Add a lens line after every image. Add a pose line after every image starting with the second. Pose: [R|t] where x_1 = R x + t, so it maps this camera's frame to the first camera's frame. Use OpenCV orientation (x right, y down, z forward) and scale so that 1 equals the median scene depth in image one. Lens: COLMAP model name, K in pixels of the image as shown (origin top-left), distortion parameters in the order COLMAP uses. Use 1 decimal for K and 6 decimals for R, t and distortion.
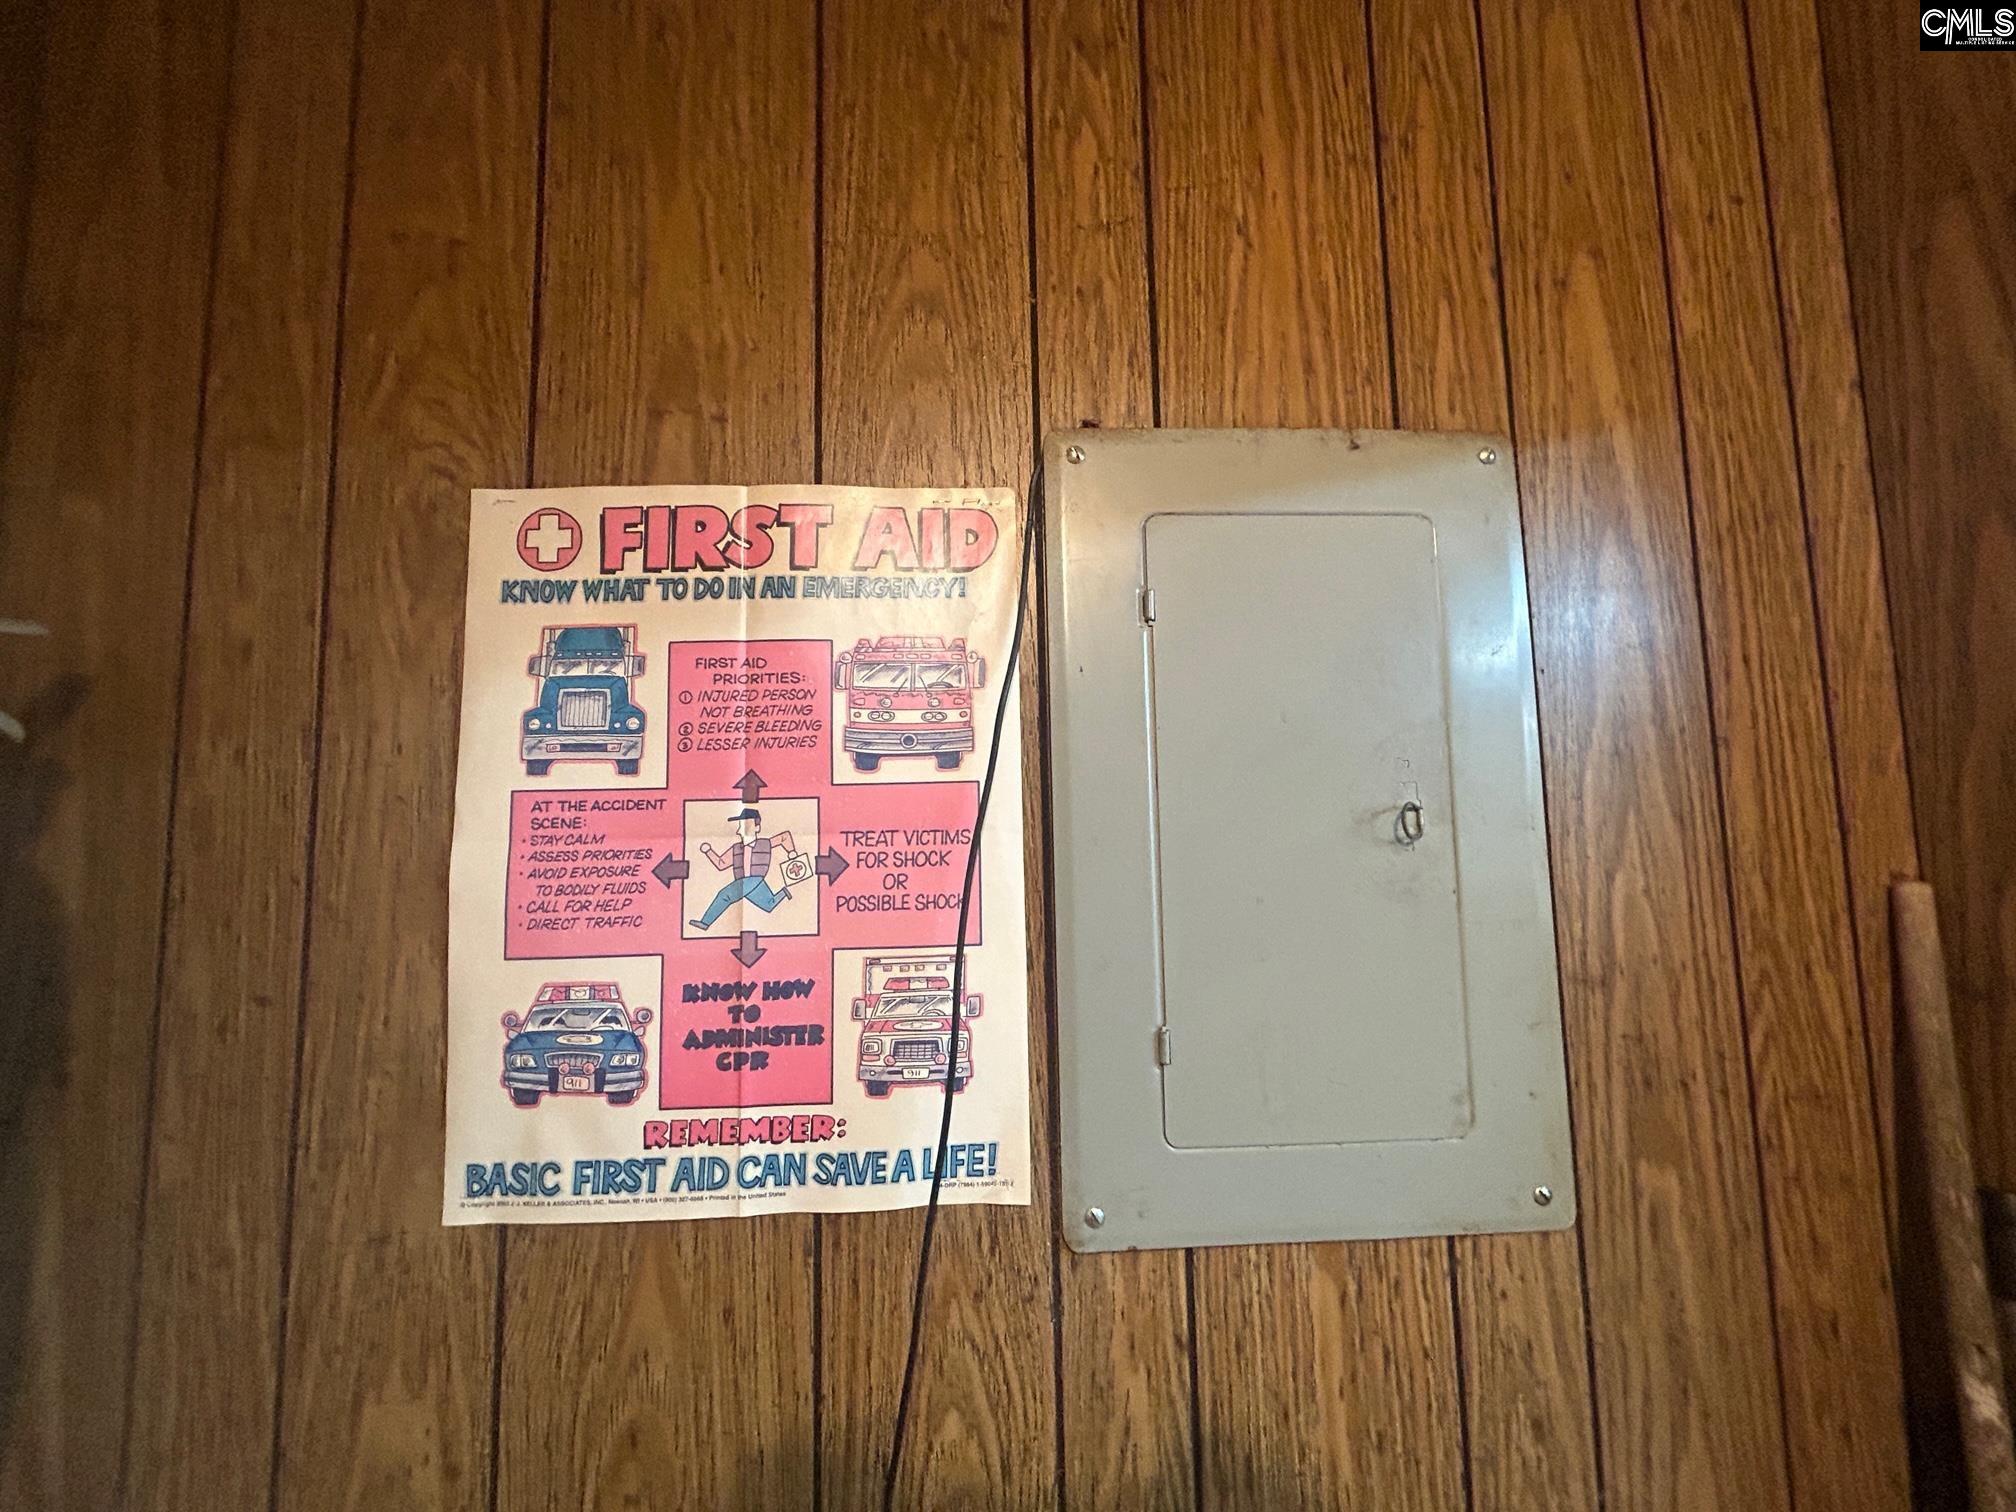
lens RADIAL K [[809.2, 0, 1008.0], [0, 809.2, 756.0], [0, 0, 1]] dist [-0.004194, 0.003775]
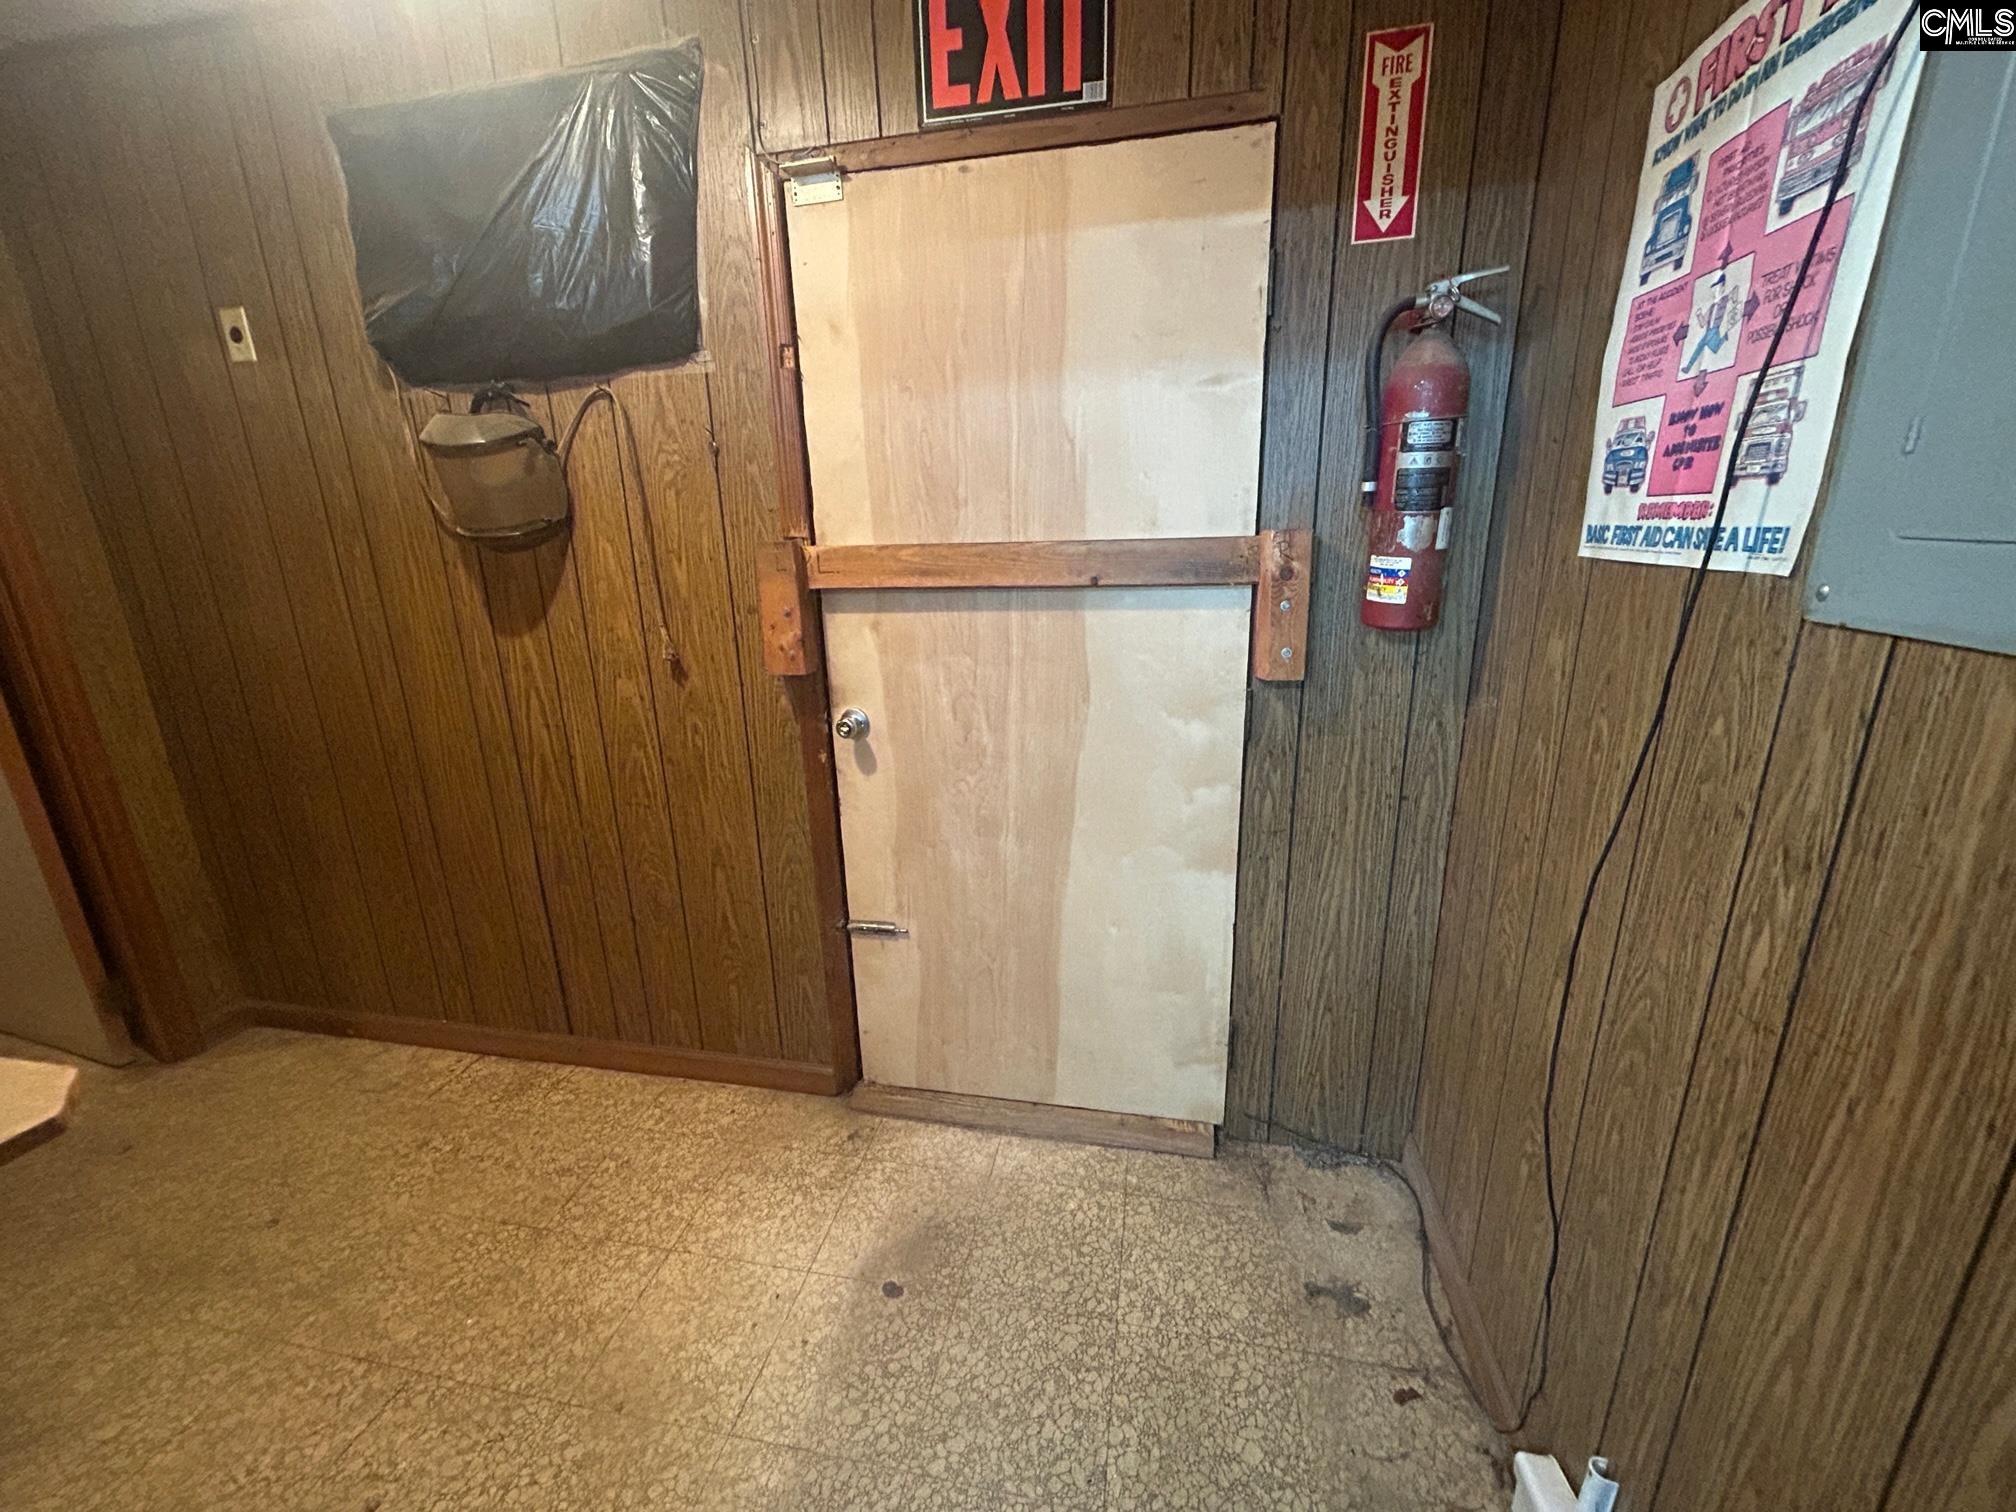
lens RADIAL K [[809.2, 0, 1008.0], [0, 809.2, 756.0], [0, 0, 1]] dist [-0.004194, 0.003775]
pose [[-0.229146, 0.299128, -0.926291, 1.516468], [0.108462, 0.953532, 0.281093, 0.335424], [0.967330, -0.036056, -0.250942, 0.141370]]
